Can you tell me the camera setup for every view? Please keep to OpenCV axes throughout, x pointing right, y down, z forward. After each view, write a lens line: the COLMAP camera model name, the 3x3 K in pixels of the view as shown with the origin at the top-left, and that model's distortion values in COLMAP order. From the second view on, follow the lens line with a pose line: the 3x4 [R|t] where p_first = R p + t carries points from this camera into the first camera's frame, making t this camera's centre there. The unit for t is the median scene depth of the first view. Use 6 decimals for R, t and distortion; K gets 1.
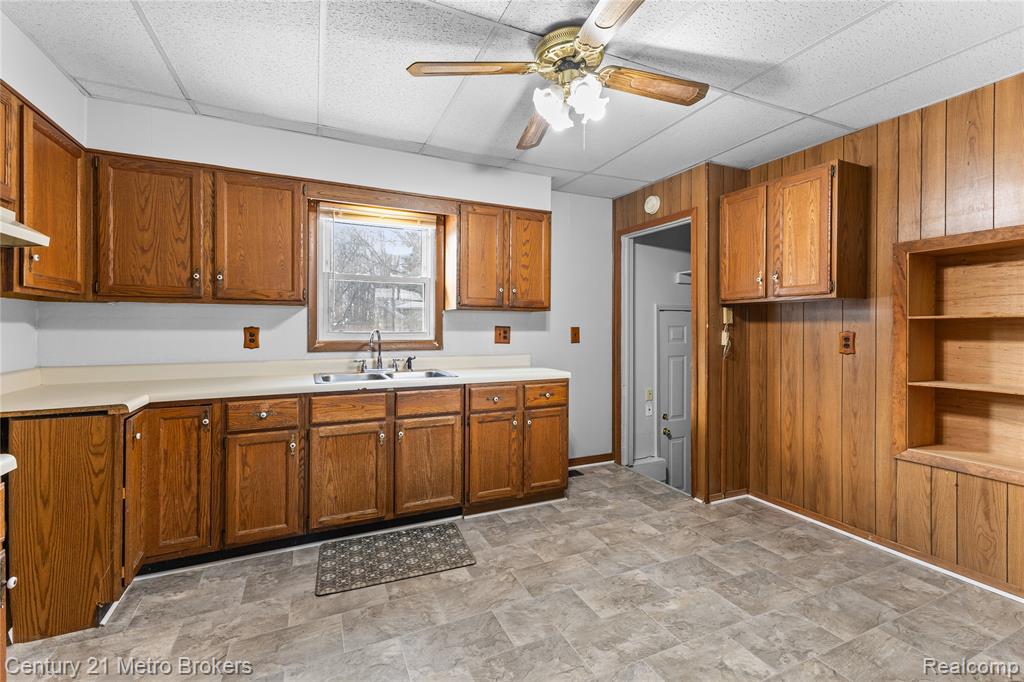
lens RADIAL K [[438.8, 0, 510.5], [0, 438.8, 329.9], [0, 0, 1]] dist [0.001309, -0.000349]
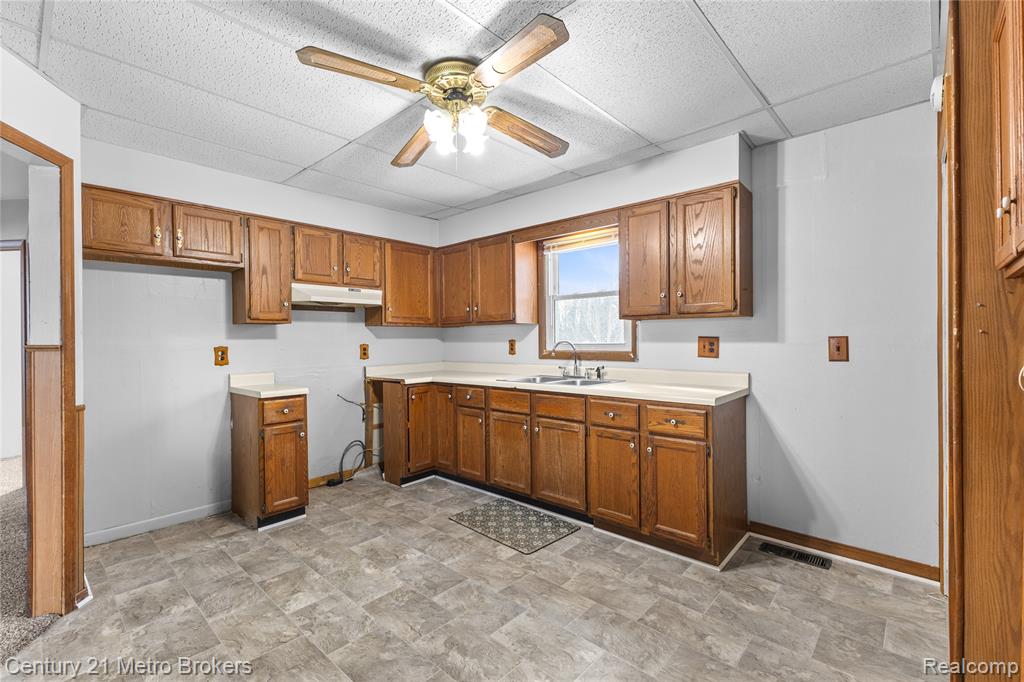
lens RADIAL K [[437.7, 0, 513.9], [0, 437.7, 342.8], [0, 0, 1]] dist [0.002381, 0.000225]
pose [[0.398251, 0.000741, -0.917276, 0.835439], [0.004075, 0.999988, 0.002577, 0.000176], [0.917267, -0.004764, 0.398243, 0.491195]]
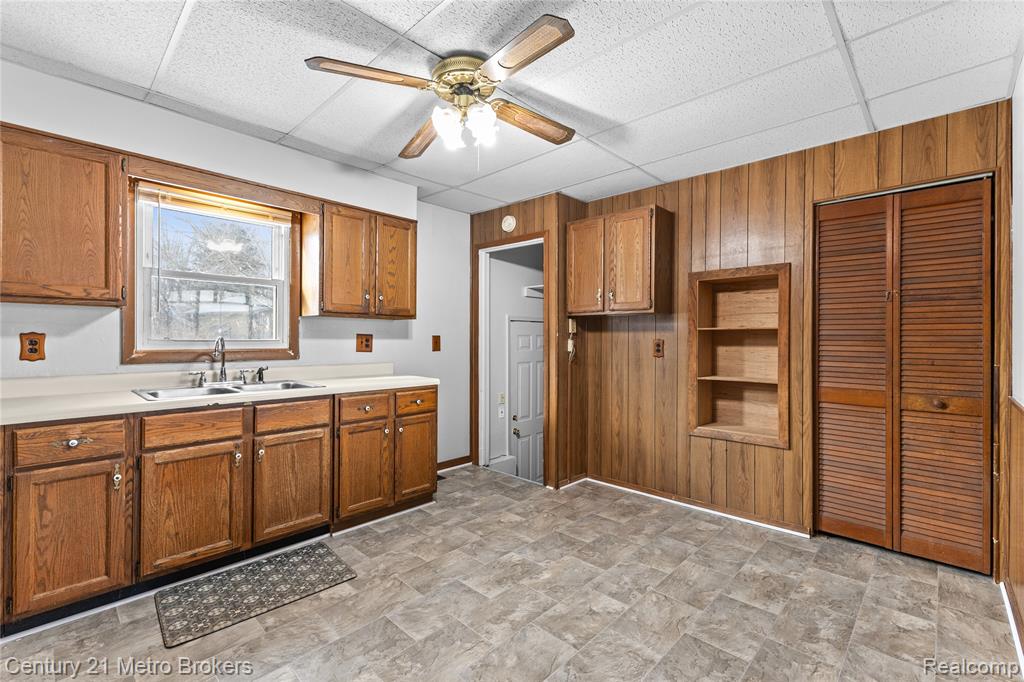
lens RADIAL K [[442.5, 0, 512.0], [0, 442.5, 341.0], [0, 0, 1]] dist [0.002054, -0.000323]
pose [[0.927431, 0.000027, 0.373993, -0.116363], [-0.000806, 0.999998, 0.001928, 0.006635], [-0.373993, -0.002089, 0.927429, -0.036387]]
